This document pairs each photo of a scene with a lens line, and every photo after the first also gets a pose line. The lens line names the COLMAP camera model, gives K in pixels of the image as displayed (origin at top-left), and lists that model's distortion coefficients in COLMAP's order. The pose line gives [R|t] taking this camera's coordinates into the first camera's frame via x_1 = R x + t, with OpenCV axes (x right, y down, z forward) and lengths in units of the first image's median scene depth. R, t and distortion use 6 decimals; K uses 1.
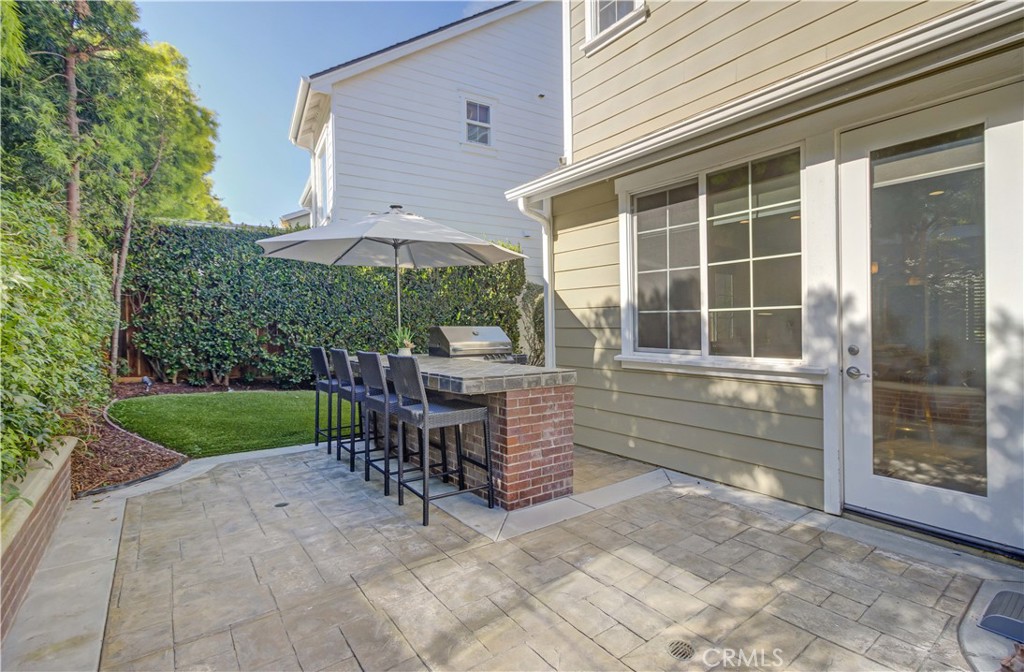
lens RADIAL K [[488.6, 0, 517.7], [0, 488.6, 353.6], [0, 0, 1]] dist [0.001112, 0.000049]
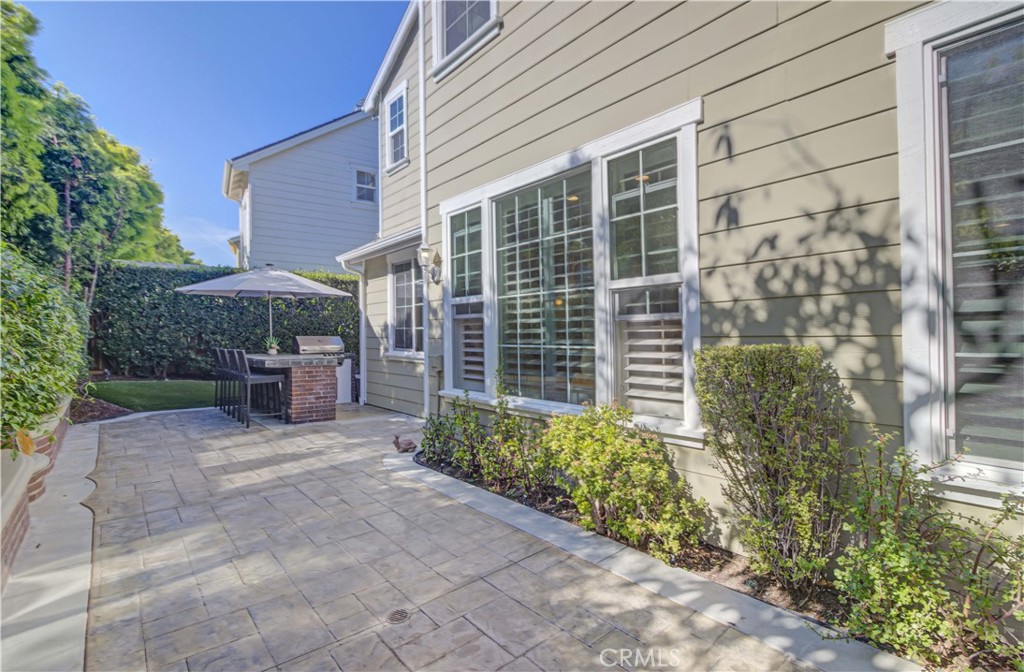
lens RADIAL K [[463.1, 0, 505.7], [0, 463.1, 351.0], [0, 0, 1]] dist [-0.002140, -0.000117]
pose [[0.997206, 0.000686, 0.074703, 0.328714], [0.001085, 0.999719, -0.023669, 0.024365], [-0.074698, 0.023684, 0.996925, -0.468343]]
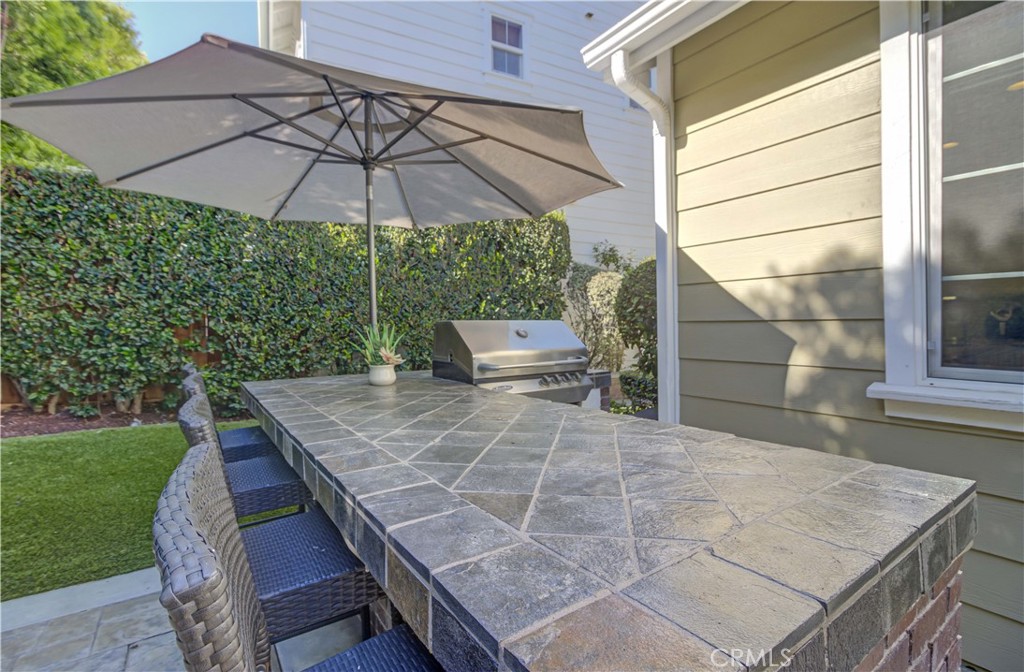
lens RADIAL K [[522.9, 0, 512.0], [0, 522.9, 336.0], [0, 0, 1]] dist [-0.000699, -0.000219]
pose [[0.998434, -0.008512, -0.055282, -0.051065], [0.006821, 0.999505, -0.030703, -0.016987], [0.055516, 0.030277, 0.997999, 0.347829]]
